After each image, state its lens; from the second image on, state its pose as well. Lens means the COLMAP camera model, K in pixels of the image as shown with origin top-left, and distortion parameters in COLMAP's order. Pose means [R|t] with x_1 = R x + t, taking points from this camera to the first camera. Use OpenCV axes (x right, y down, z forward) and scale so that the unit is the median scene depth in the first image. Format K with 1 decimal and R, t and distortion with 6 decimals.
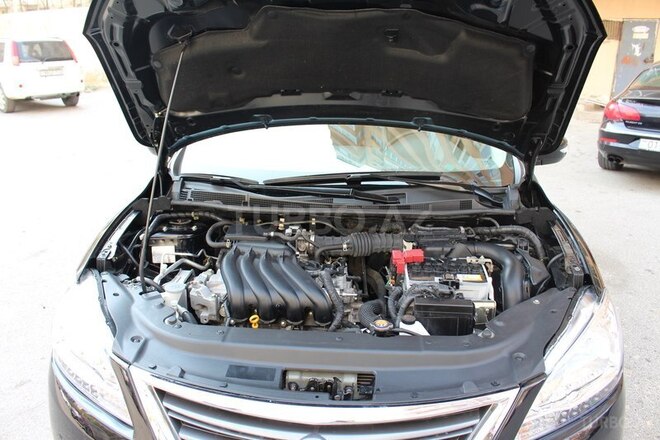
lens RADIAL K [[536.2, 0, 332.1], [0, 536.2, 215.9], [0, 0, 1]] dist [-0.083135, 0.004460]
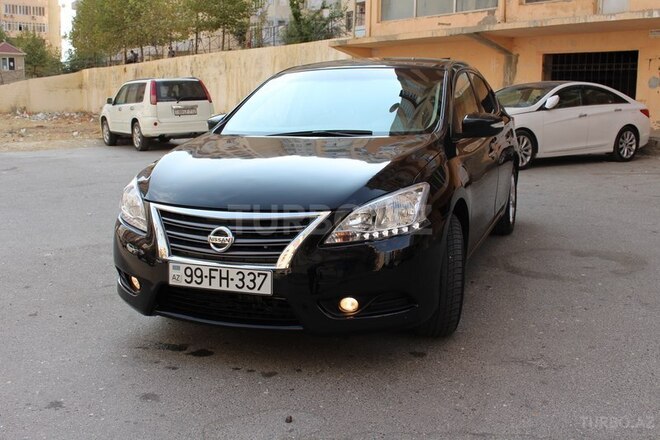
lens RADIAL K [[691.5, 0, 327.8], [0, 691.5, 218.2], [0, 0, 1]] dist [-0.091902, 0.000000]
pose [[0.955063, 0.035991, -0.294209, 0.225049], [-0.075905, 0.989199, -0.125394, 0.138032], [0.286518, 0.142092, 0.947479, -0.274761]]
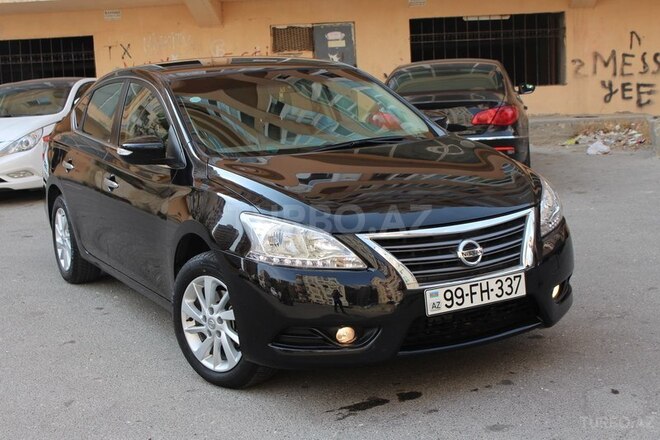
lens RADIAL K [[980.9, 0, 331.0], [0, 980.9, 218.2], [0, 0, 1]] dist [-0.022469, 0.000000]
pose [[0.833768, -0.134014, 0.535603, -0.469569], [0.225153, 0.968295, -0.108214, 0.124142], [-0.504119, 0.210818, 0.837508, -0.346962]]
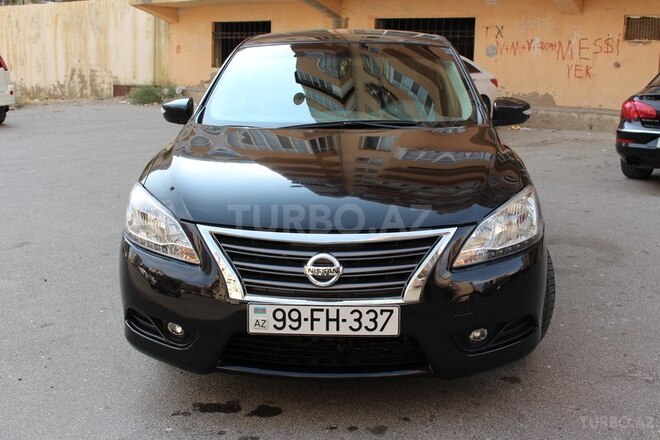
lens RADIAL K [[742.0, 0, 329.3], [0, 742.0, 225.5], [0, 0, 1]] dist [-0.077976, 0.000000]
pose [[0.999826, -0.006663, 0.017409, -0.011386], [0.008201, 0.995919, -0.089875, 0.107336], [-0.016739, 0.090003, 0.995801, -0.238155]]
